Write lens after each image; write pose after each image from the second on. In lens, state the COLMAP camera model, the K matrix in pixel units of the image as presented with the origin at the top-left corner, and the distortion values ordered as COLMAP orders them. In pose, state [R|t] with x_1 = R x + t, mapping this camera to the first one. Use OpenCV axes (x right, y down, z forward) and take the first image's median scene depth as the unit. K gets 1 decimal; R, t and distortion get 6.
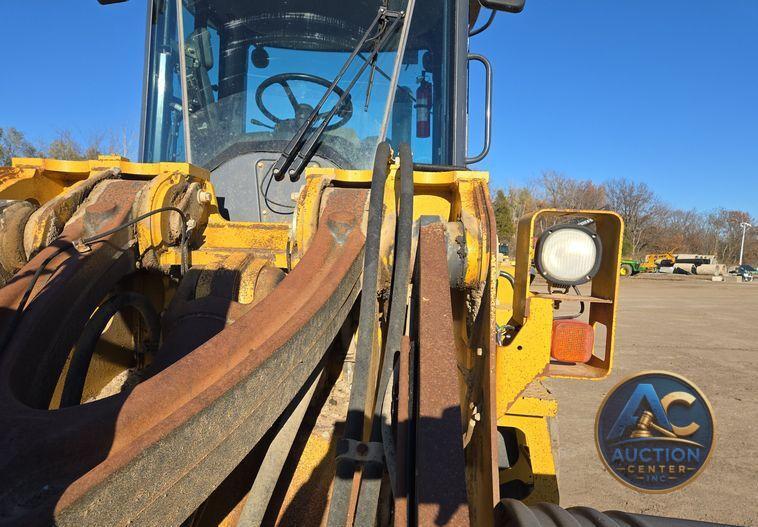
lens RADIAL K [[522.4, 0, 379.3], [0, 522.4, 283.9], [0, 0, 1]] dist [0.090285, -0.081169]
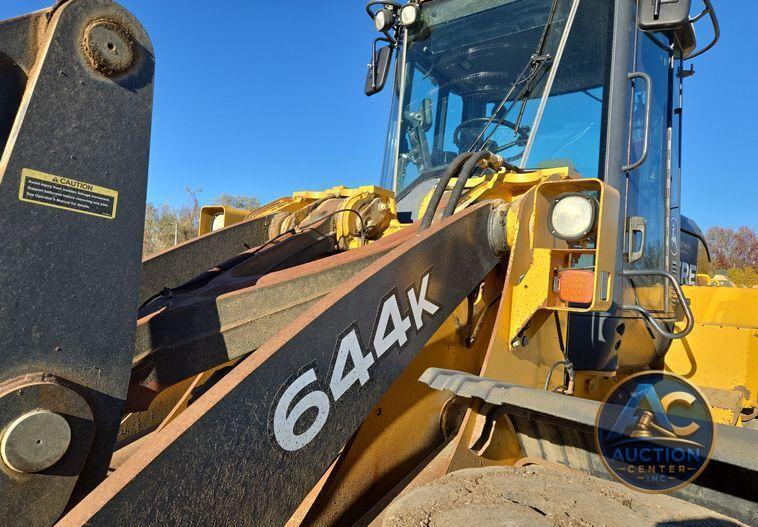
lens RADIAL K [[522.4, 0, 379.3], [0, 522.4, 283.9], [0, 0, 1]] dist [0.090285, -0.081169]
pose [[0.829609, 0.013780, -0.558175, 0.544580], [-0.071927, 0.994003, -0.082364, 0.195275], [0.553693, 0.108478, 0.825625, -0.240161]]
